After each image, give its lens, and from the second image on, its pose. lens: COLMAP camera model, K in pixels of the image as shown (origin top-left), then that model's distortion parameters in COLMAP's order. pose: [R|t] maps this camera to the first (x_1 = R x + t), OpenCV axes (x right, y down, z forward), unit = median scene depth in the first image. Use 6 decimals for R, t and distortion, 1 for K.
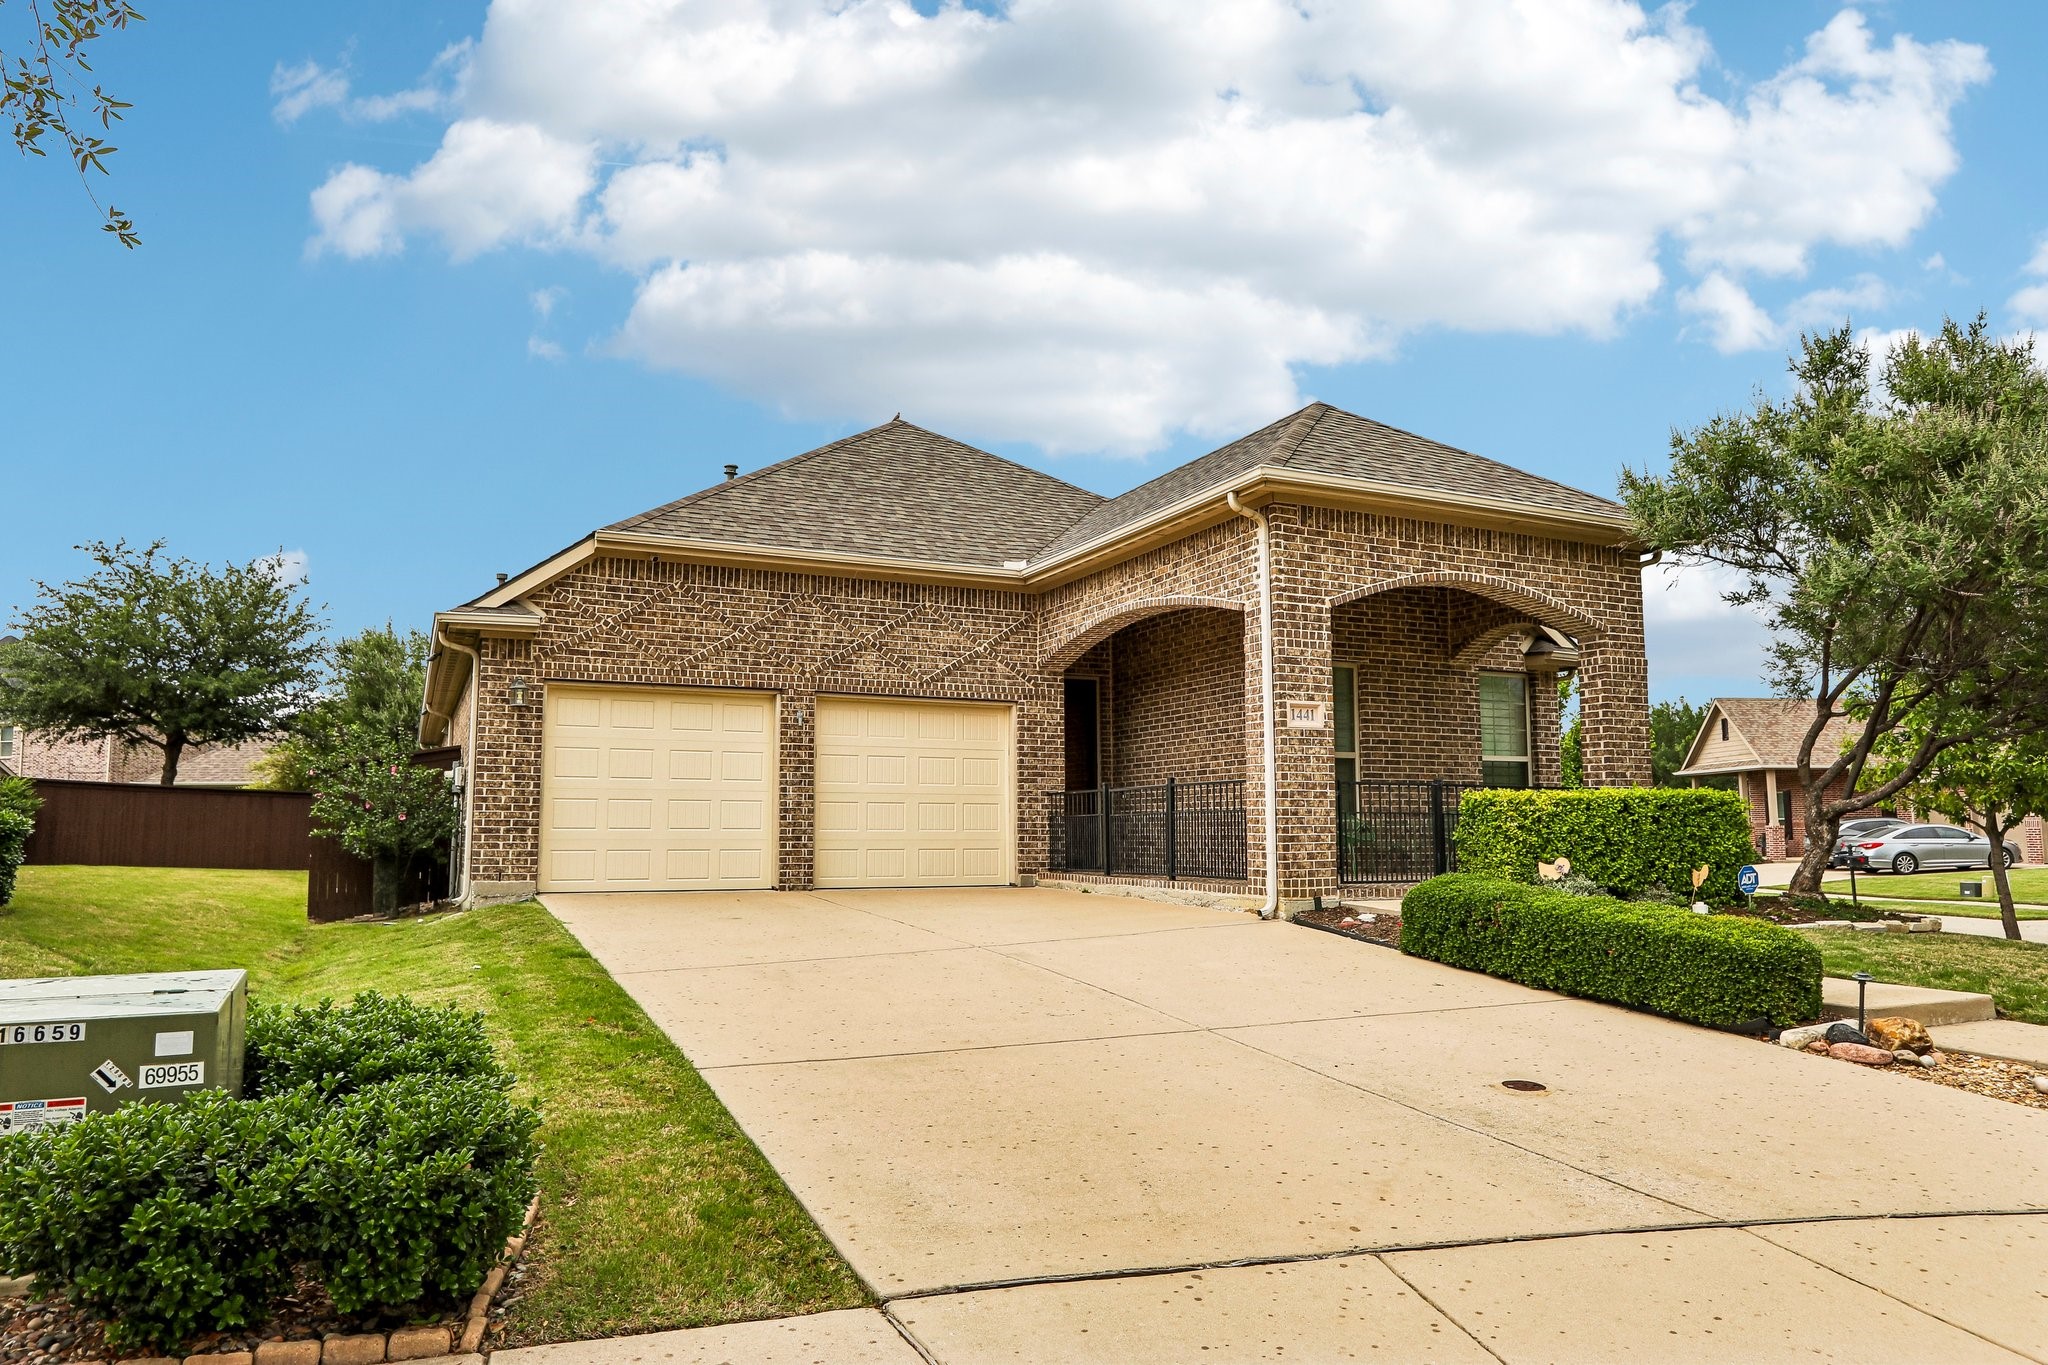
lens RADIAL K [[1313.1, 0, 1026.0], [0, 1313.1, 689.5], [0, 0, 1]] dist [-0.007196, 0.002463]
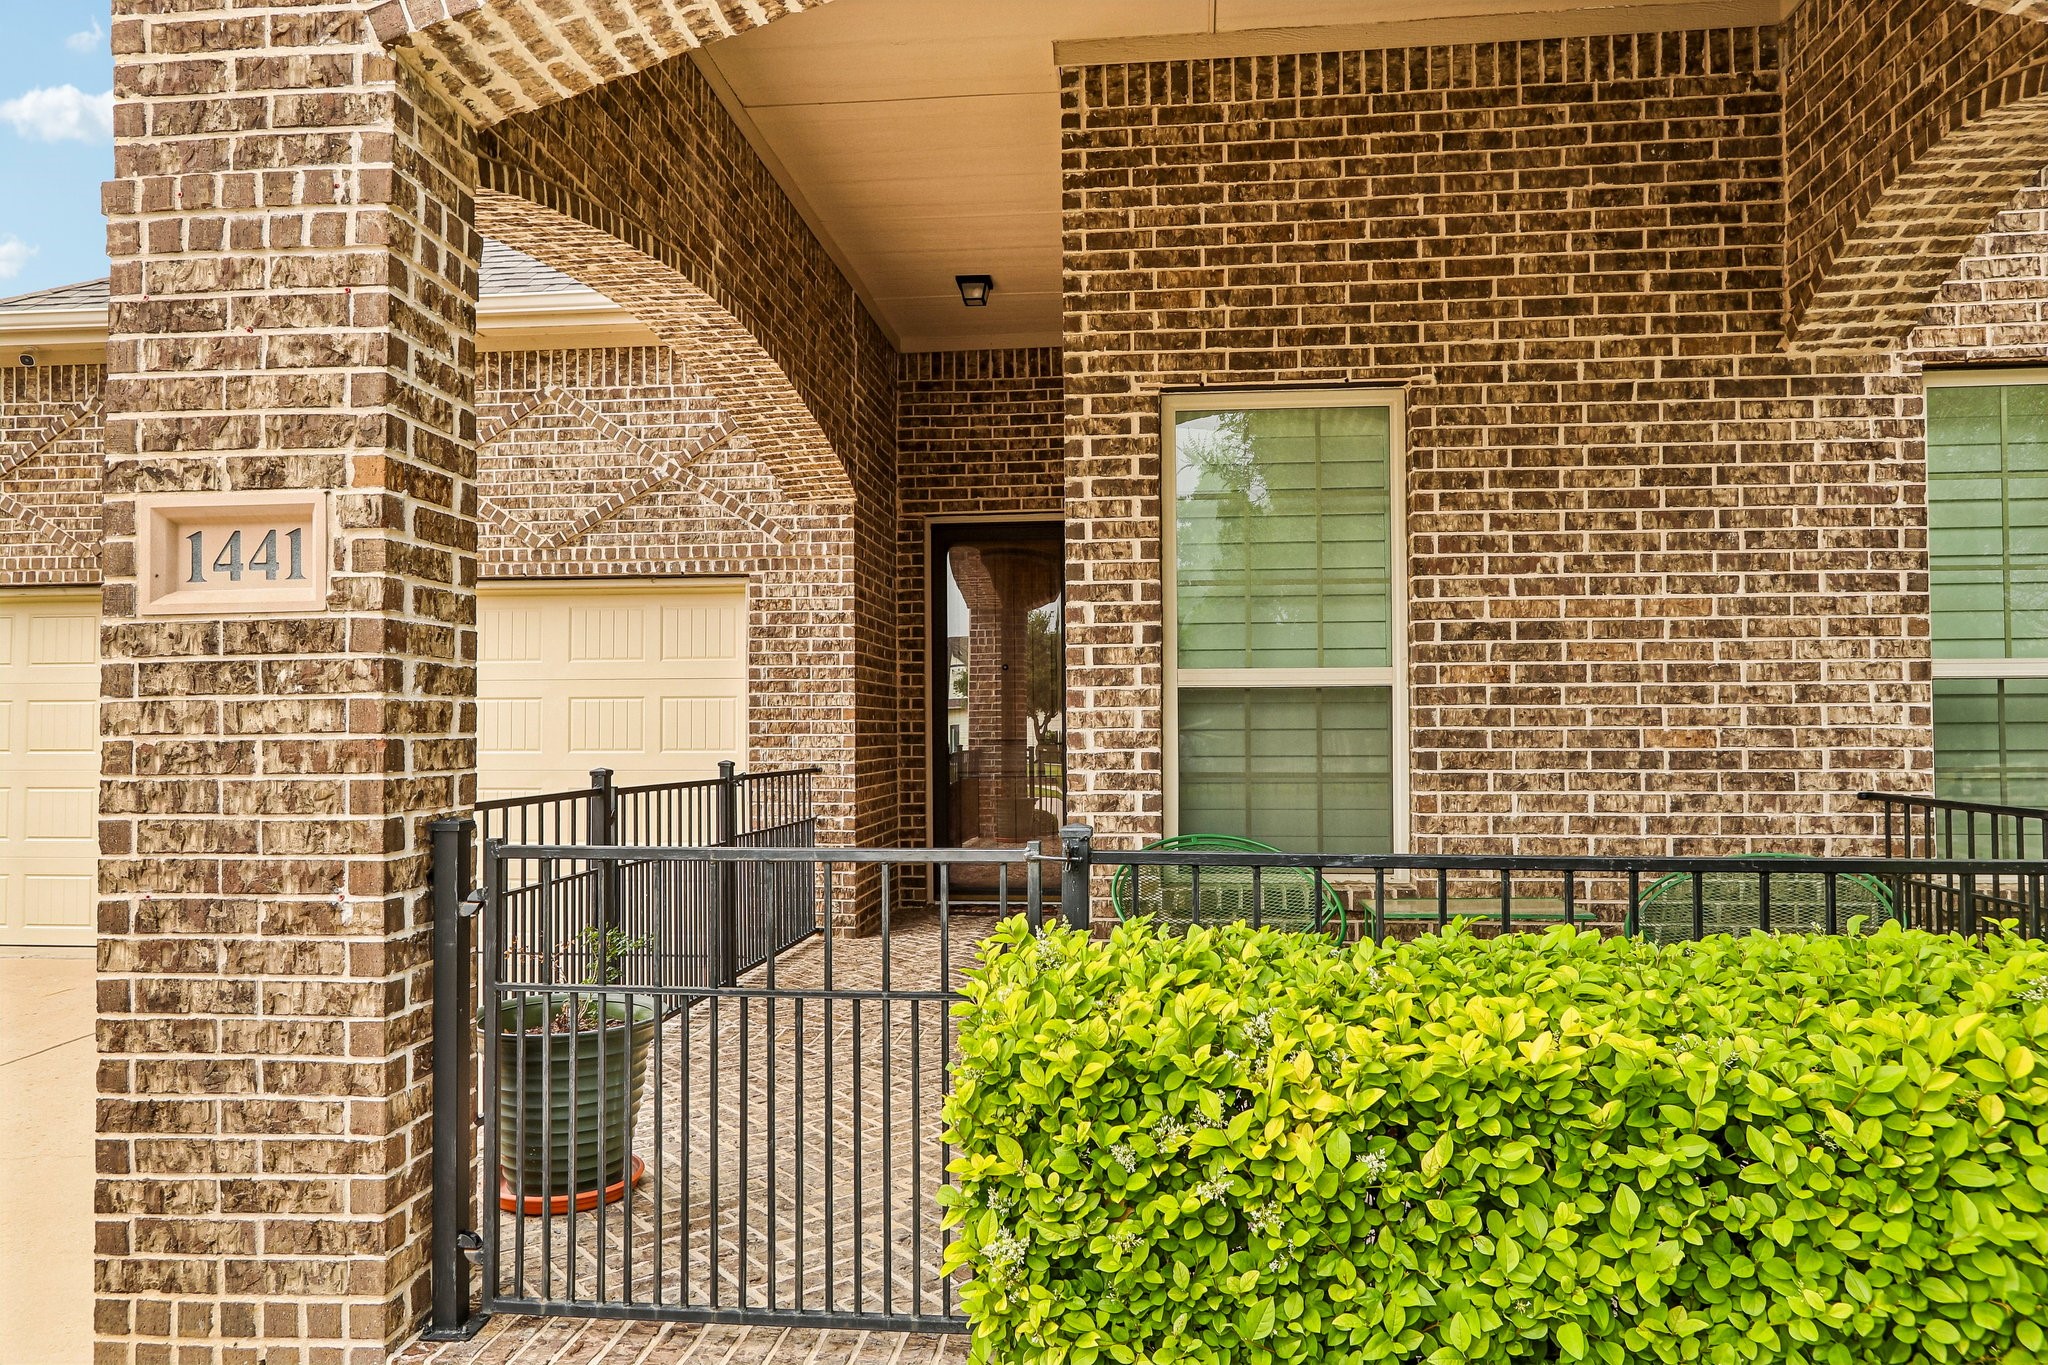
lens RADIAL K [[1313.1, 0, 1026.0], [0, 1313.1, 689.5], [0, 0, 1]] dist [-0.007196, 0.002463]
pose [[0.857663, -0.018127, -0.513893, 0.363639], [0.059213, 0.996212, 0.063683, 0.029451], [0.510792, -0.085048, 0.855487, 0.726747]]
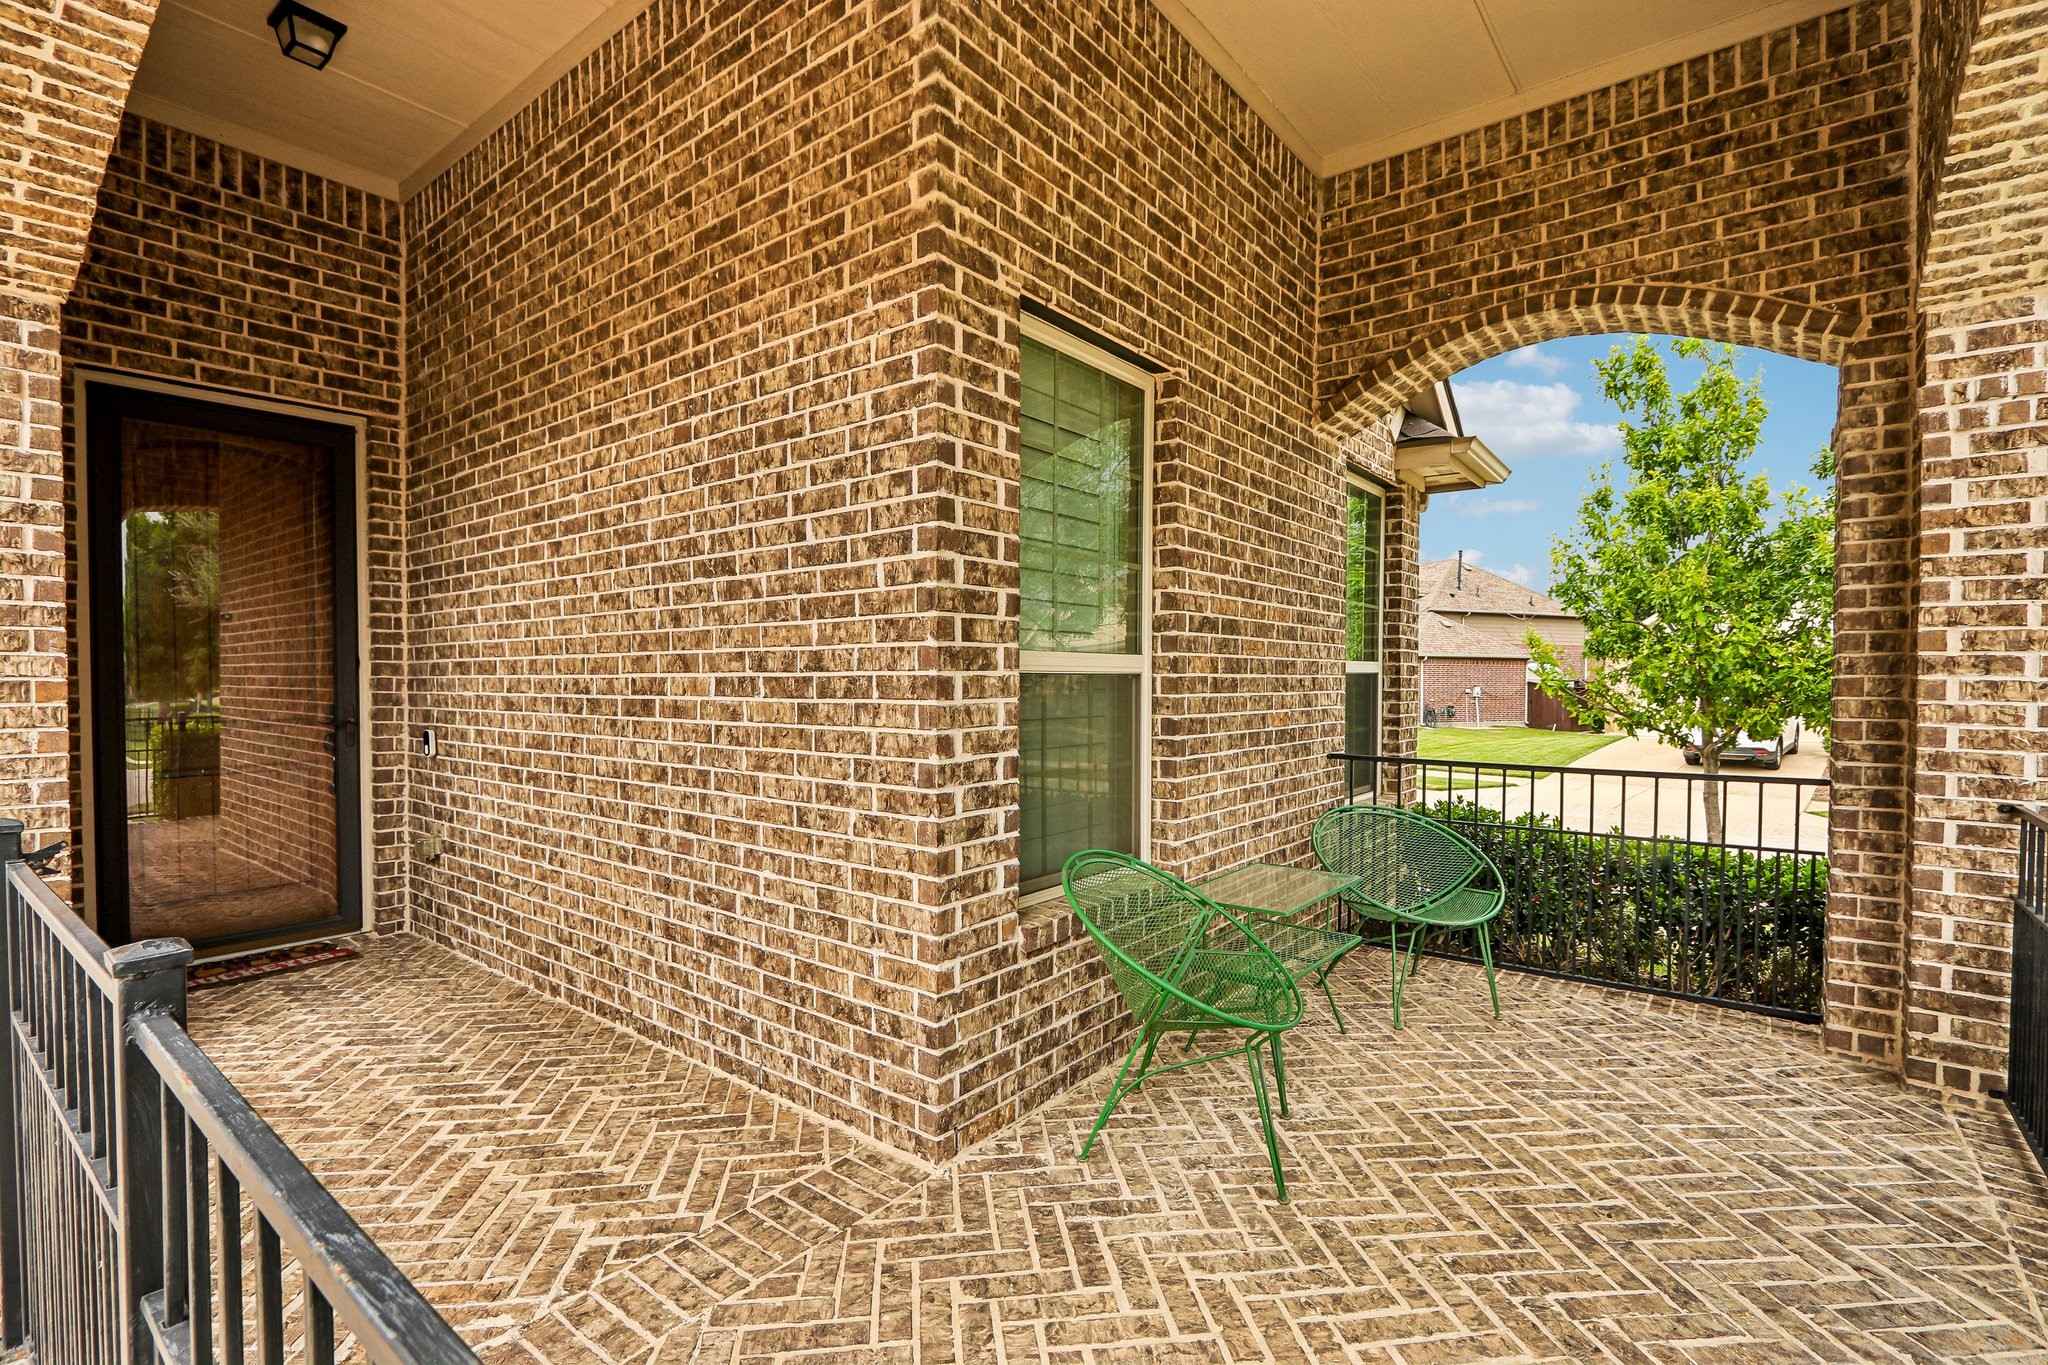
lens RADIAL K [[942.3, 0, 1032.4], [0, 942.3, 692.6], [0, 0, 1]] dist [-0.014824, 0.002004]
pose [[0.894719, -0.003702, 0.446614, 0.132906], [-0.051471, 0.992448, 0.111341, 0.034955], [-0.443653, -0.122607, 0.887772, 0.864113]]
